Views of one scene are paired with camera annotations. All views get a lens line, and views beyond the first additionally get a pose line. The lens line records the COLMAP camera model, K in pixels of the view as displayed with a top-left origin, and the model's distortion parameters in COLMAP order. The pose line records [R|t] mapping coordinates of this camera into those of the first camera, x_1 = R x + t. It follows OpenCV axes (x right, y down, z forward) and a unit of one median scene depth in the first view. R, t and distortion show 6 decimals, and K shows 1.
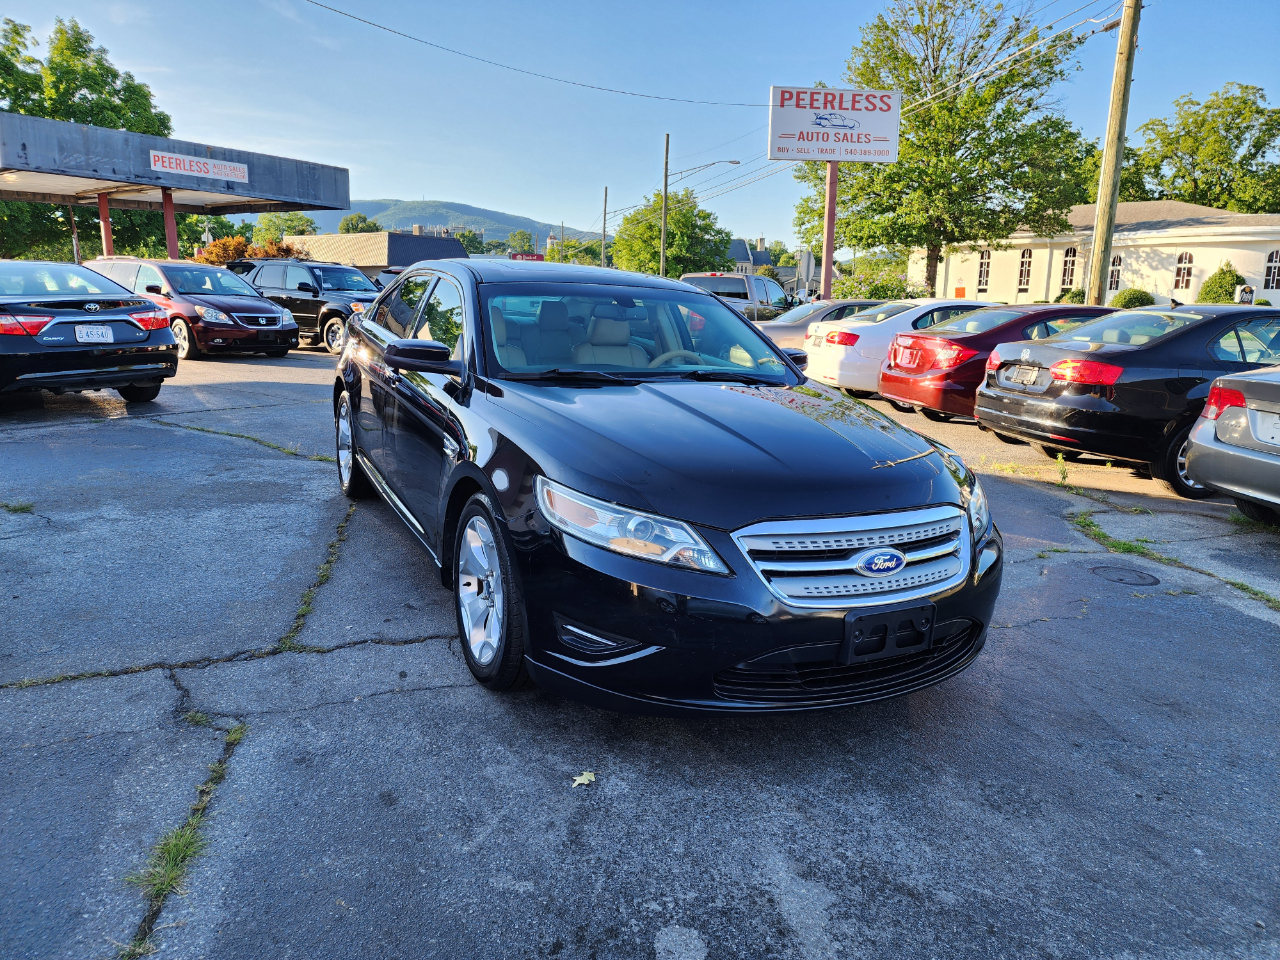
lens RADIAL K [[878.9, 0, 638.7], [0, 878.9, 468.2], [0, 0, 1]] dist [0.075767, -0.069216]
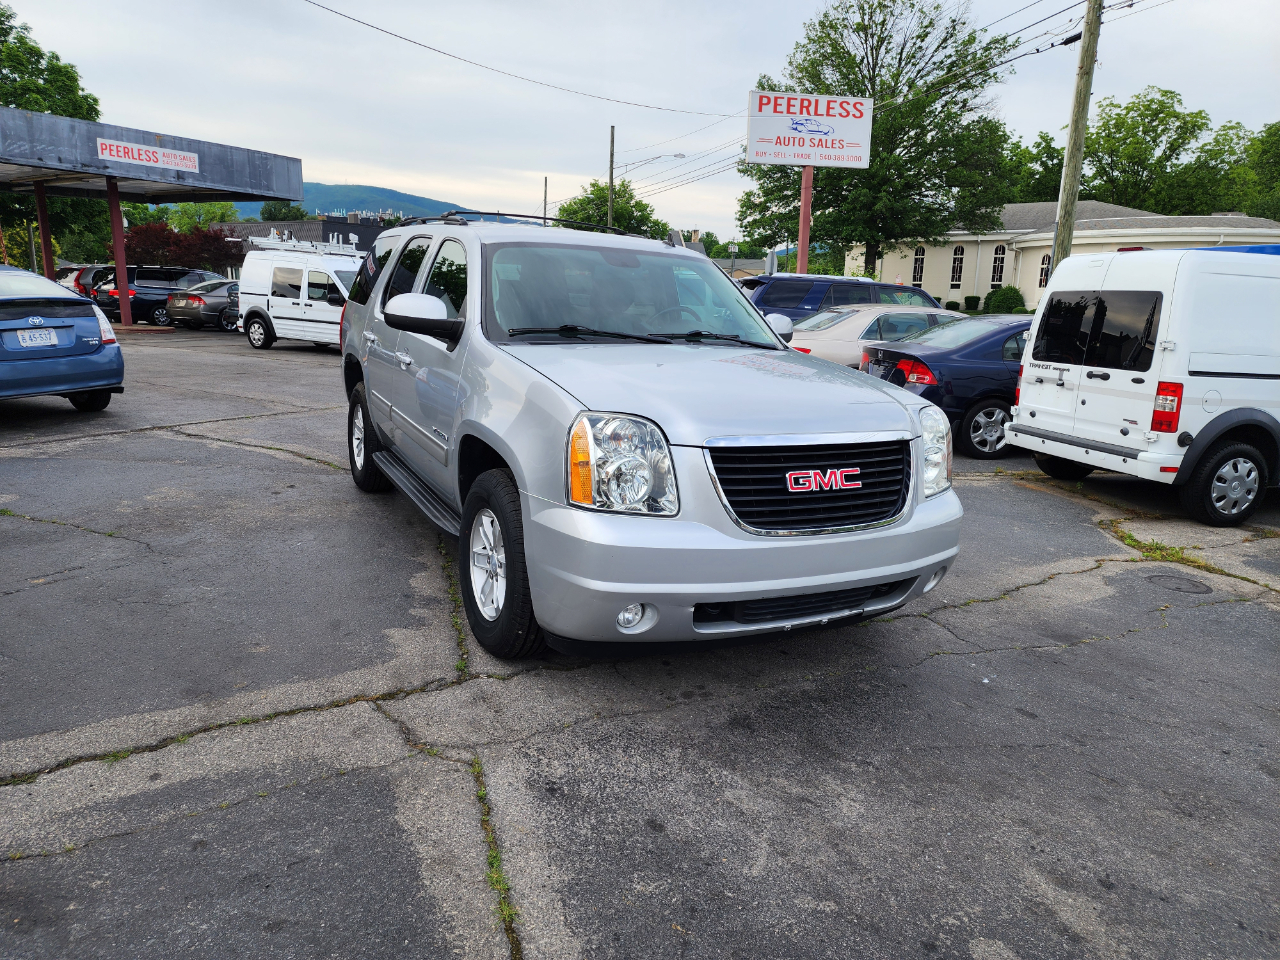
lens RADIAL K [[877.1, 0, 634.8], [0, 877.1, 476.0], [0, 0, 1]] dist [0.078952, -0.073245]
pose [[0.997264, -0.008034, 0.073480, -0.036025], [0.006548, 0.999770, 0.020444, -0.006942], [-0.073627, -0.019907, 0.997087, -0.005543]]
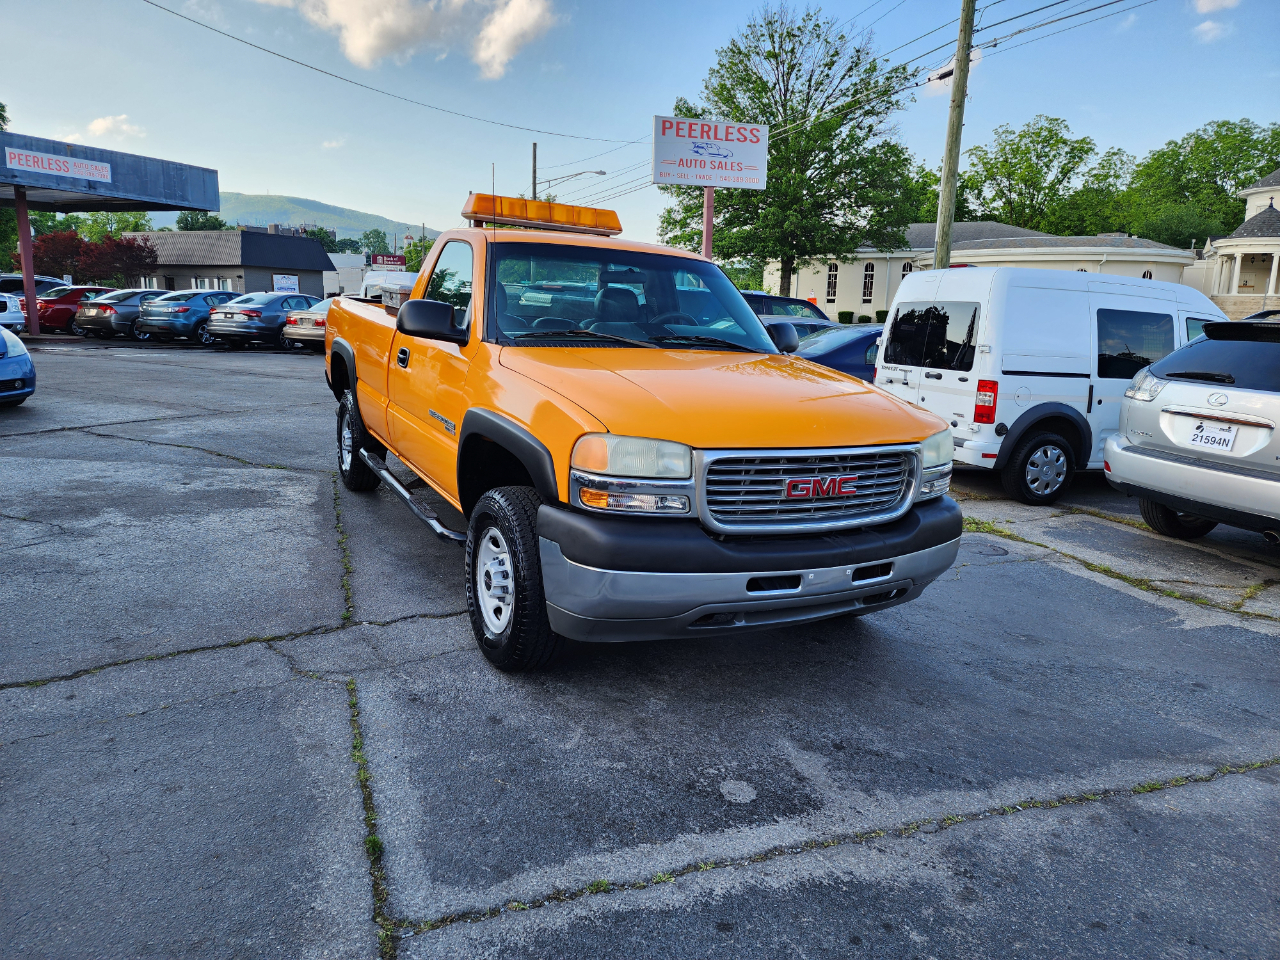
lens RADIAL K [[876.2, 0, 632.7], [0, 876.2, 463.0], [0, 0, 1]] dist [0.074759, -0.065267]
pose [[0.988749, -0.015193, 0.148809, -0.025314], [0.016429, 0.999840, -0.007079, -0.000250], [-0.148677, 0.009445, 0.988841, -0.032821]]
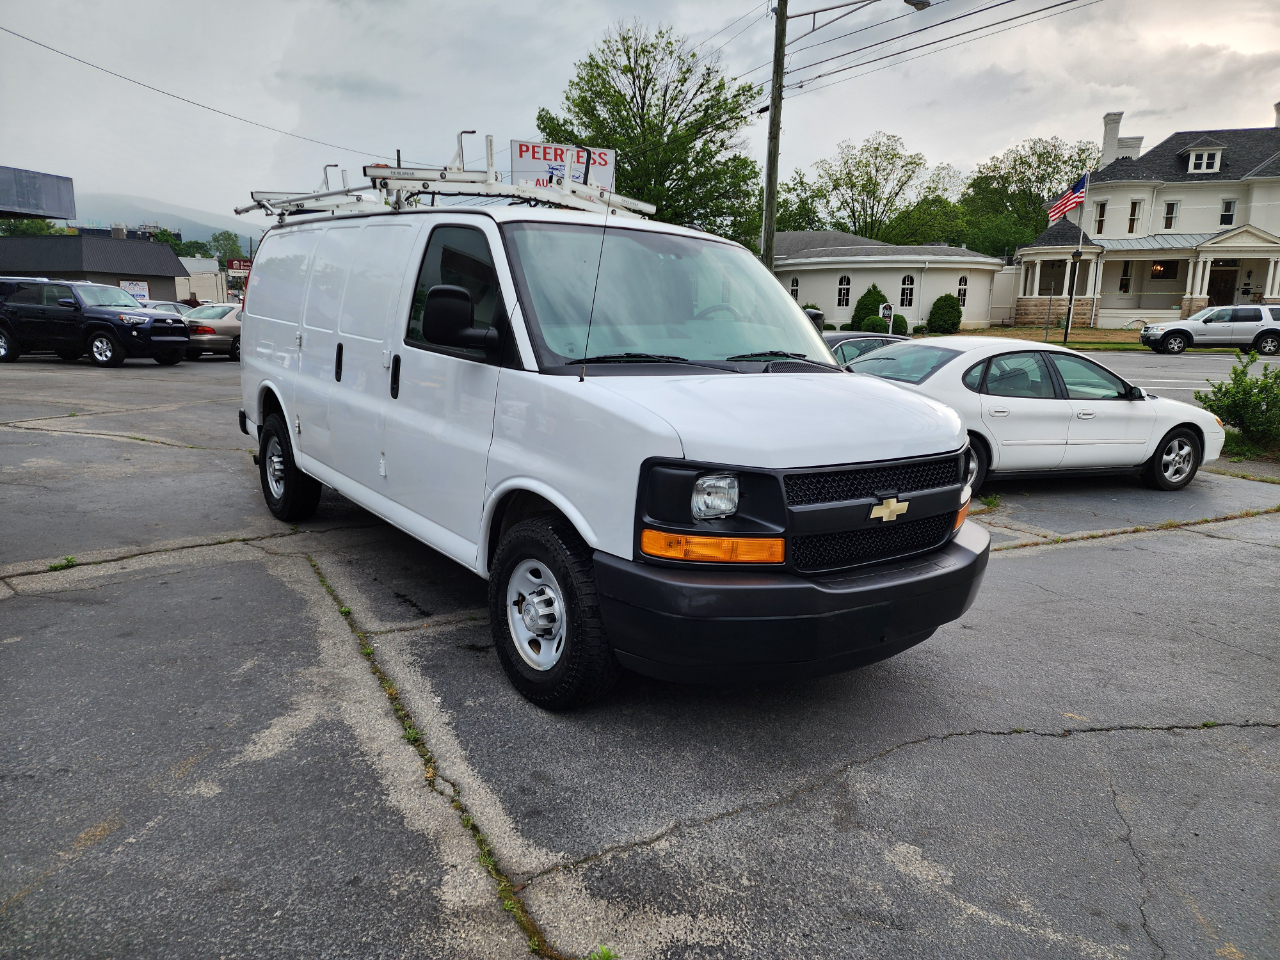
lens RADIAL K [[872.0, 0, 646.2], [0, 872.0, 485.8], [0, 0, 1]] dist [0.076828, -0.062270]
pose [[0.954118, -0.057361, 0.293885, -0.032175], [0.054164, 0.998351, 0.019012, 0.015049], [-0.294491, -0.002221, 0.955652, -0.116461]]
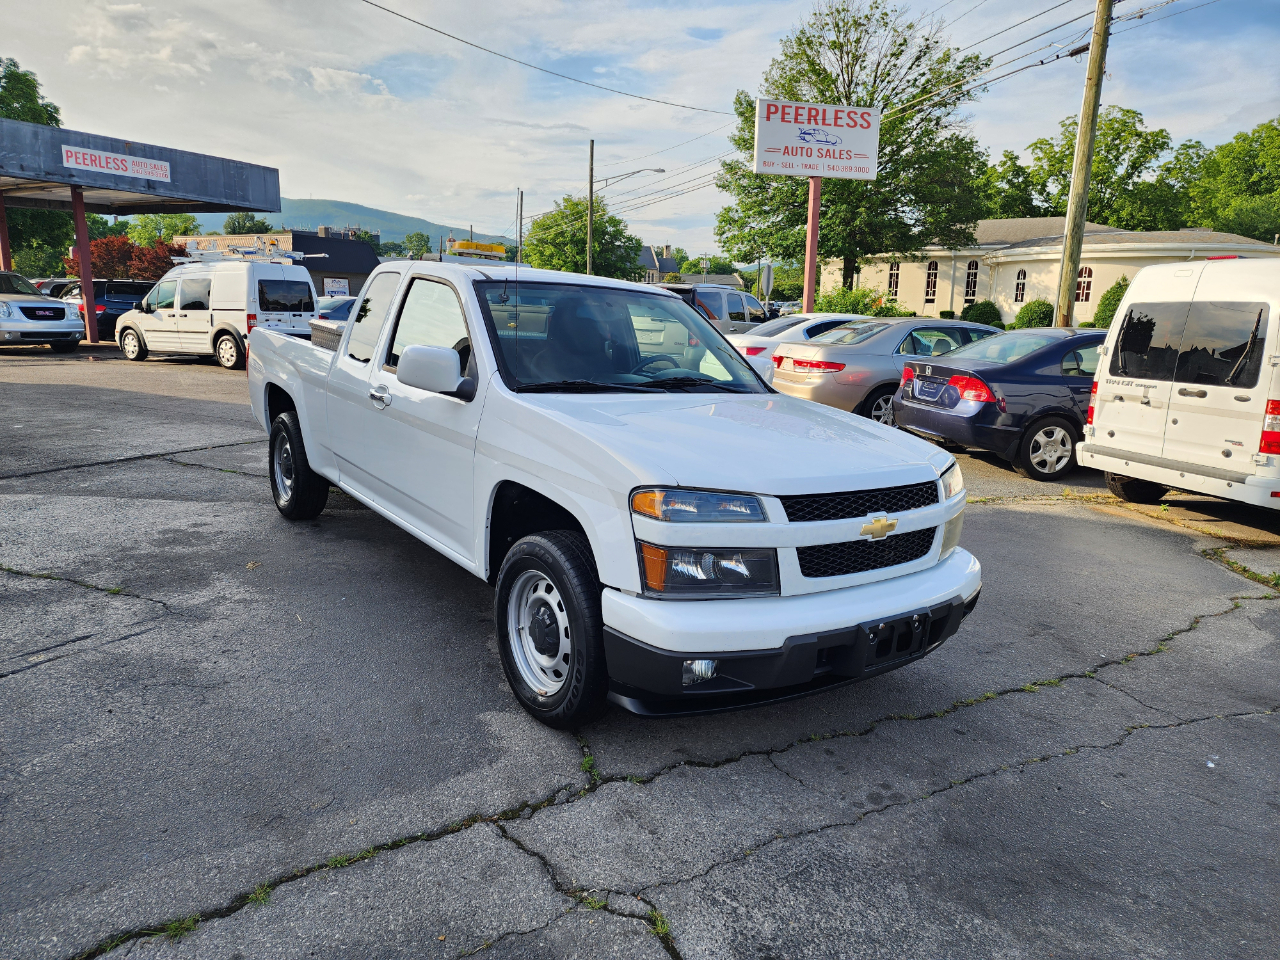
lens RADIAL K [[873.5, 0, 646.5], [0, 873.5, 479.7], [0, 0, 1]] dist [0.076952, -0.068355]
pose [[0.992642, -0.017751, 0.119778, -0.058522], [0.016756, 0.999816, 0.009307, -0.011339], [-0.119921, -0.007231, 0.992757, 0.023128]]
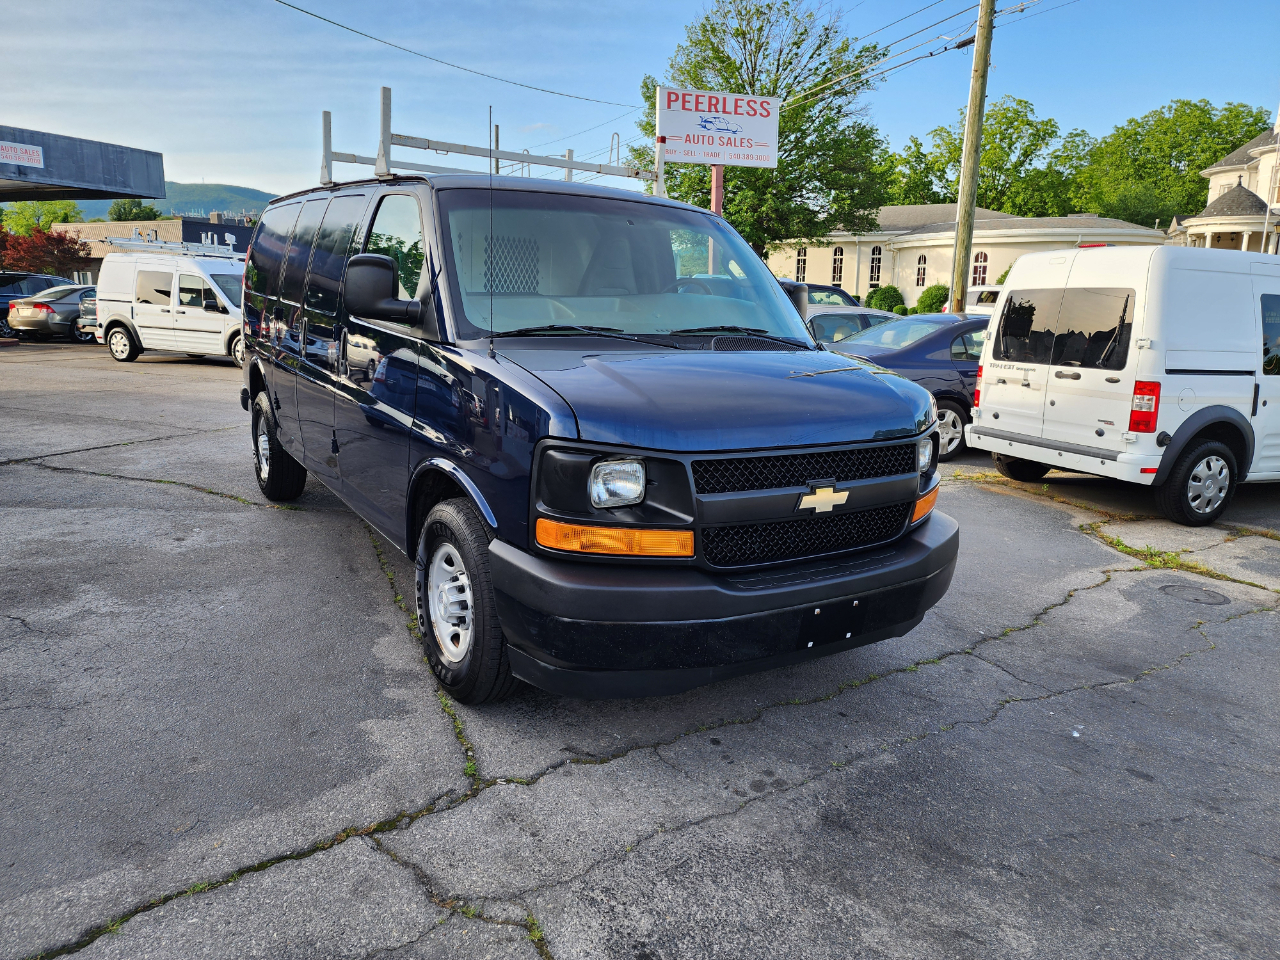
lens RADIAL K [[878.9, 0, 638.7], [0, 878.9, 468.2], [0, 0, 1]] dist [0.075767, -0.069216]
pose [[0.978345, -0.044010, 0.202248, -0.053466], [0.042223, 0.999022, 0.013142, -0.012305], [-0.202628, -0.004318, 0.979246, 0.022253]]
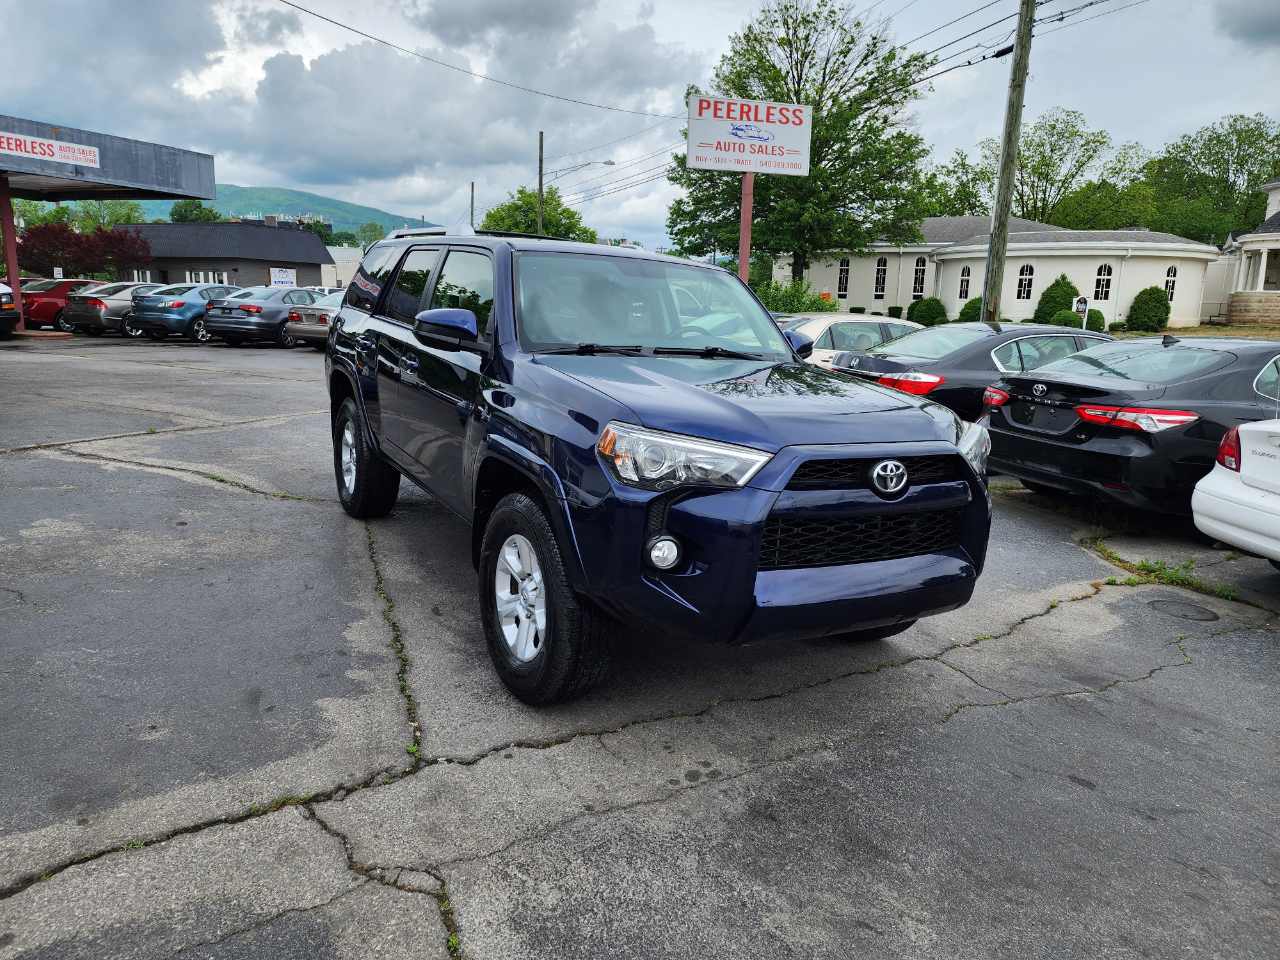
lens RADIAL K [[876.6, 0, 638.0], [0, 876.6, 470.9], [0, 0, 1]] dist [0.075137, -0.066839]
pose [[0.987441, -0.016313, 0.157147, -0.042190], [0.015368, 0.999856, 0.007226, -0.010282], [-0.157242, -0.004721, 0.987549, 0.017826]]
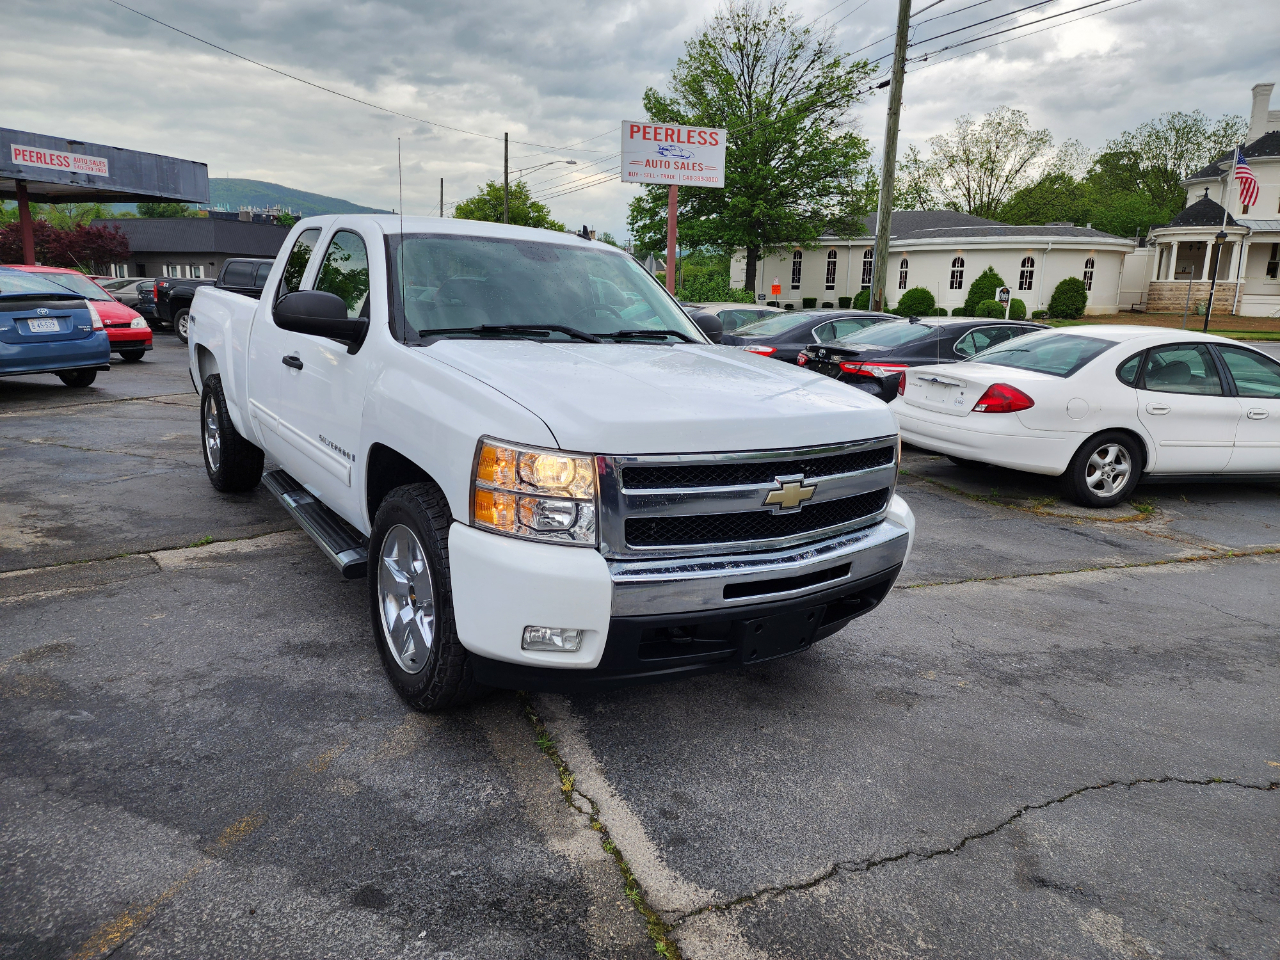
lens RADIAL K [[878.9, 0, 638.7], [0, 878.9, 468.2], [0, 0, 1]] dist [0.075767, -0.069216]
pose [[0.982247, -0.027464, 0.185569, -0.037928], [0.025270, 0.999580, 0.014182, 0.012416], [-0.185881, -0.009241, 0.982529, -0.107640]]
